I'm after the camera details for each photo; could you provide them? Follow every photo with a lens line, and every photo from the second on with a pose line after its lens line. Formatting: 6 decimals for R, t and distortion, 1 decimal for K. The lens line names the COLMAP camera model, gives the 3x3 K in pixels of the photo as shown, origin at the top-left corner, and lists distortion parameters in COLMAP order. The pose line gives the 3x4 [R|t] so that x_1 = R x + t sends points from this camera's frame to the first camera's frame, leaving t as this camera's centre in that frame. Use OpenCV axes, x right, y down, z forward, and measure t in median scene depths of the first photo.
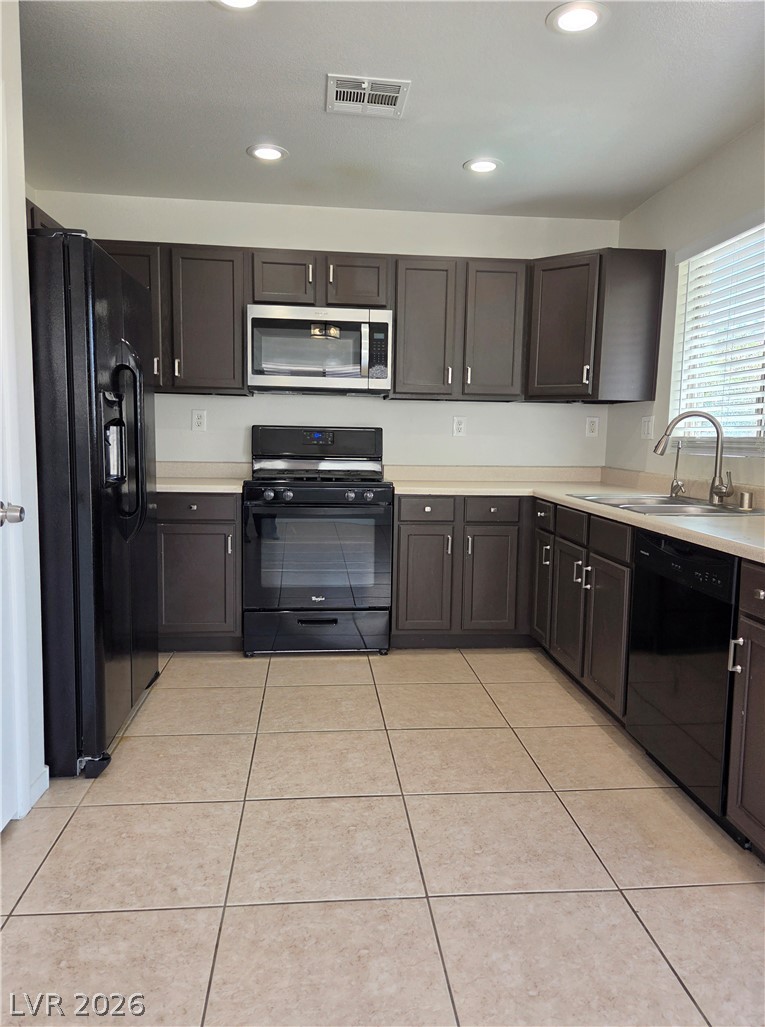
lens RADIAL K [[680.2, 0, 386.1], [0, 680.2, 510.5], [0, 0, 1]] dist [0.062018, -0.048709]
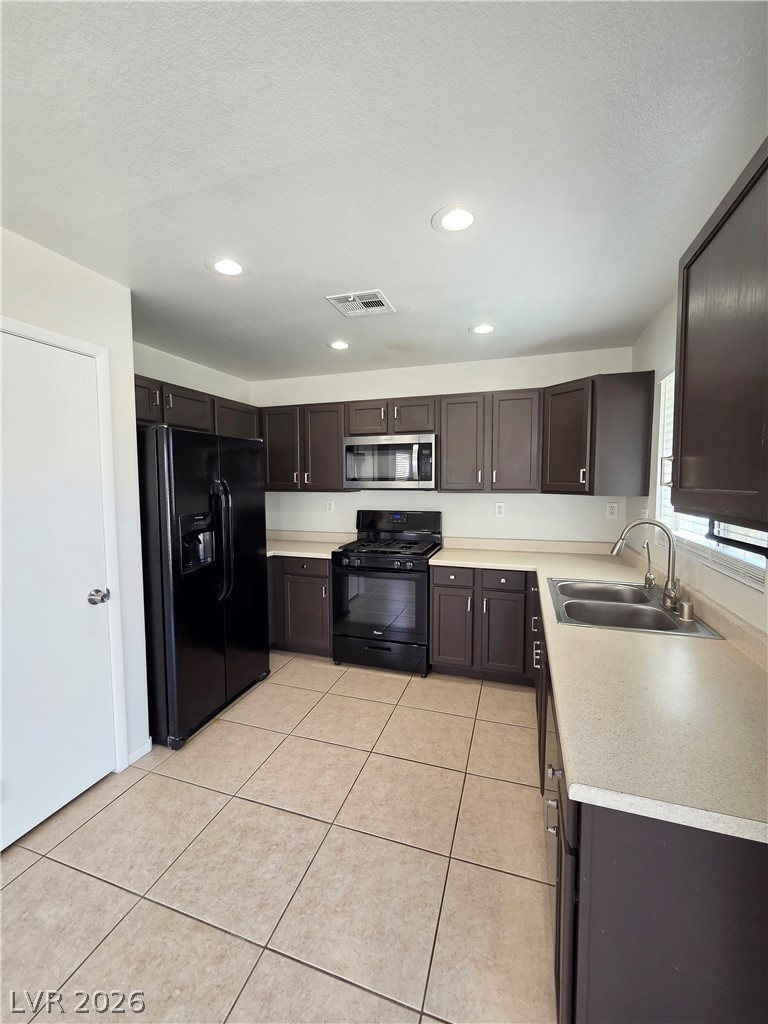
lens RADIAL K [[418.5, 0, 375.6], [0, 418.5, 509.1], [0, 0, 1]] dist [-0.005604, 0.003634]
pose [[0.912940, 0.005931, -0.408052, 0.306687], [-0.025772, 0.998736, -0.043143, -0.113995], [0.407280, 0.049904, 0.911939, 0.194185]]
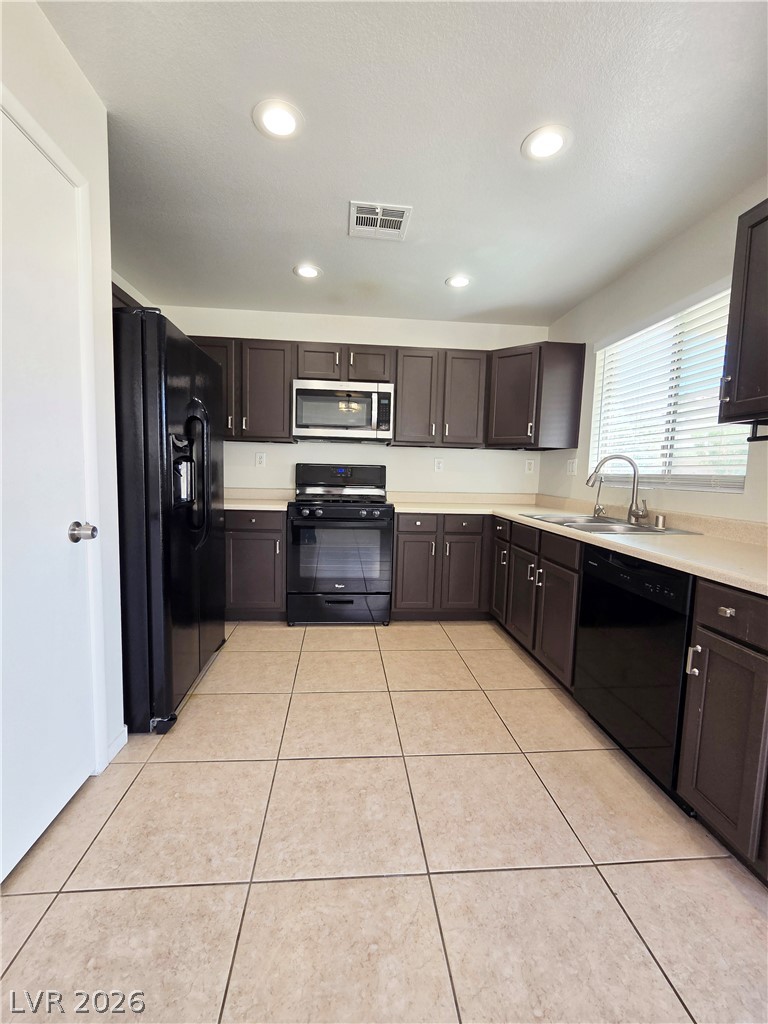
lens RADIAL K [[418.5, 0, 378.4], [0, 418.5, 506.5], [0, 0, 1]] dist [-0.005604, 0.003634]
pose [[0.999847, 0.008638, -0.015179, -0.009830], [-0.009030, 0.999621, -0.026008, -0.015407], [0.014949, 0.026141, 0.999546, 0.159979]]
